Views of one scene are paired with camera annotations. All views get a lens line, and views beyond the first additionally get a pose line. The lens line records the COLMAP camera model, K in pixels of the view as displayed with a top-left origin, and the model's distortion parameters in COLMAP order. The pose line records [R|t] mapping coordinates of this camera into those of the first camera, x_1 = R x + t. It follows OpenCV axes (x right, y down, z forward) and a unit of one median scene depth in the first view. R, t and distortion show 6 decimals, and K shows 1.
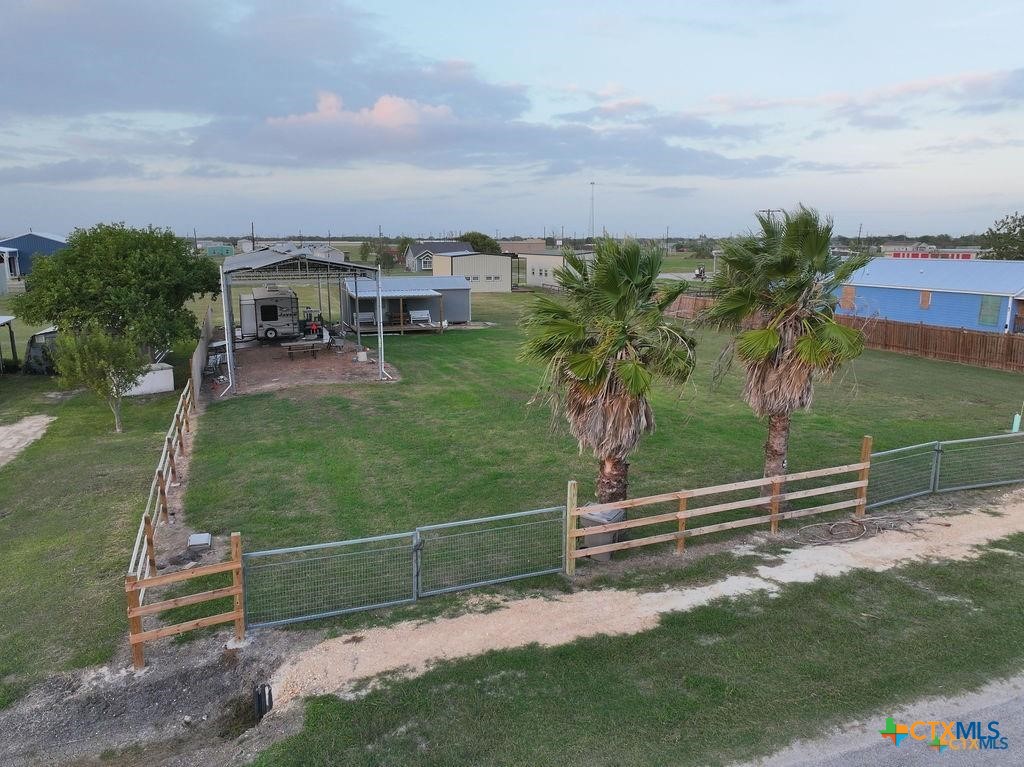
lens RADIAL K [[702.2, 0, 513.4], [0, 702.2, 443.6], [0, 0, 1]] dist [0.011908, 0.002509]
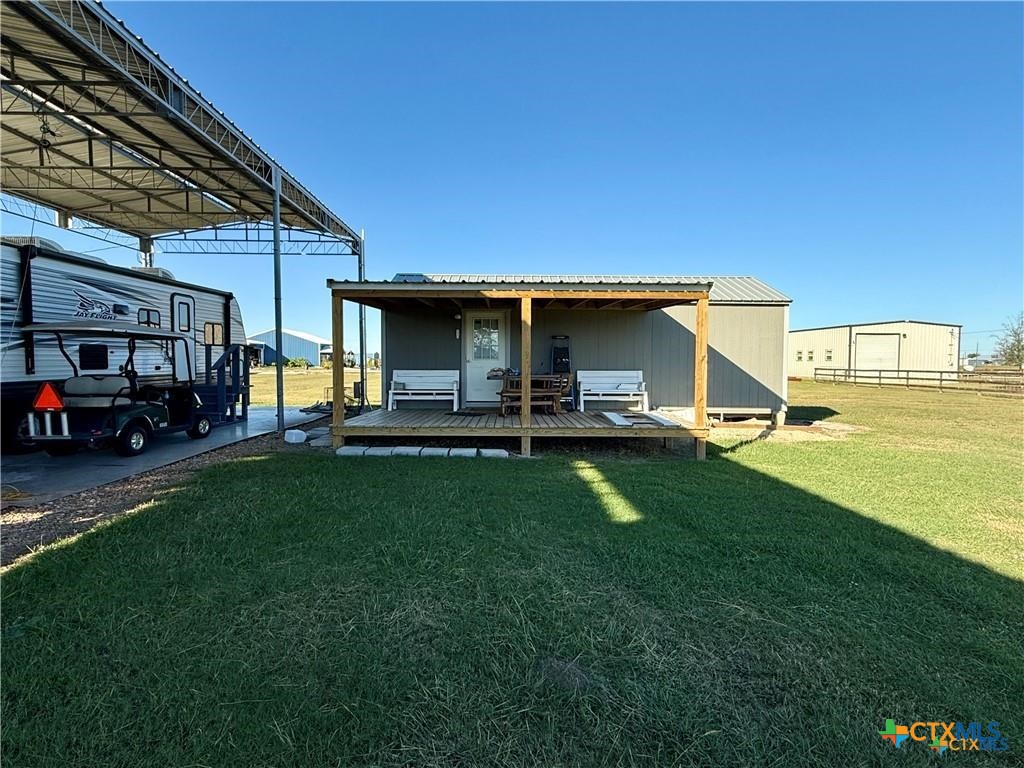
lens RADIAL K [[528.8, 0, 512.0], [0, 528.8, 384.0], [0, 0, 1]] dist [0.000839, 0.000187]
pose [[0.941389, 0.028355, -0.336129, -0.322276], [-0.105922, 0.970909, -0.214748, -0.433578], [0.320261, 0.237765, 0.917006, 2.581848]]
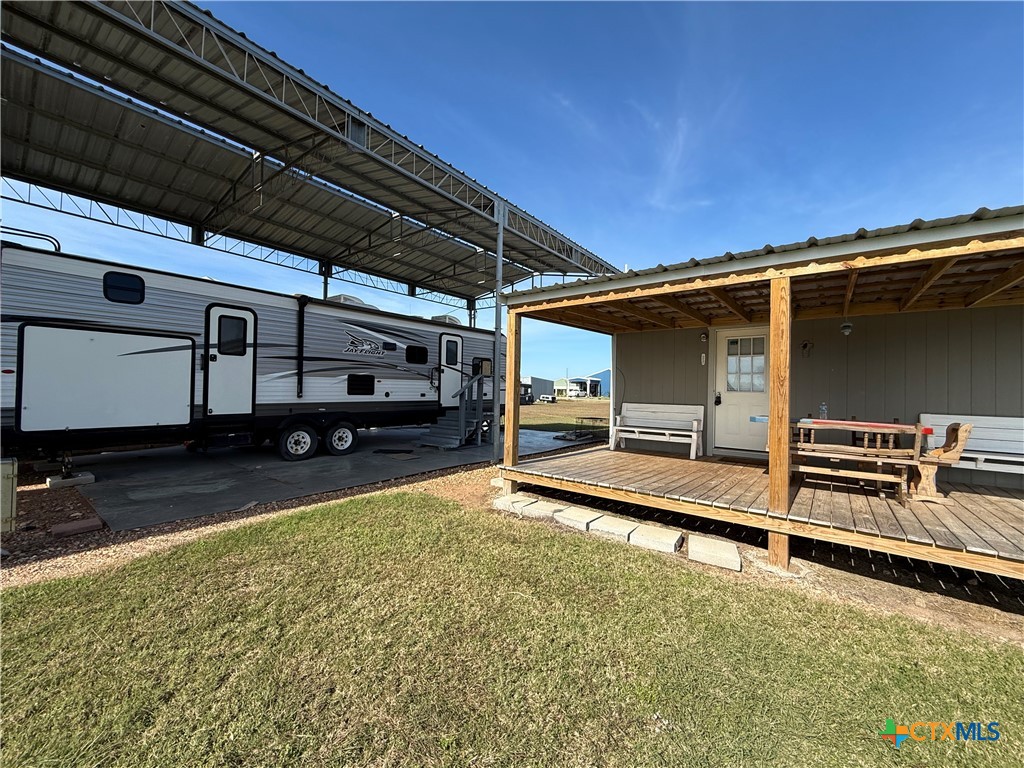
lens RADIAL K [[410.7, 0, 510.1], [0, 410.7, 383.2], [0, 0, 1]] dist [-0.000883, -0.000118]
pose [[0.522511, 0.003998, -0.852623, -0.373578], [-0.259395, 0.953334, -0.154495, -0.505315], [0.812217, 0.301891, 0.499164, 2.840388]]
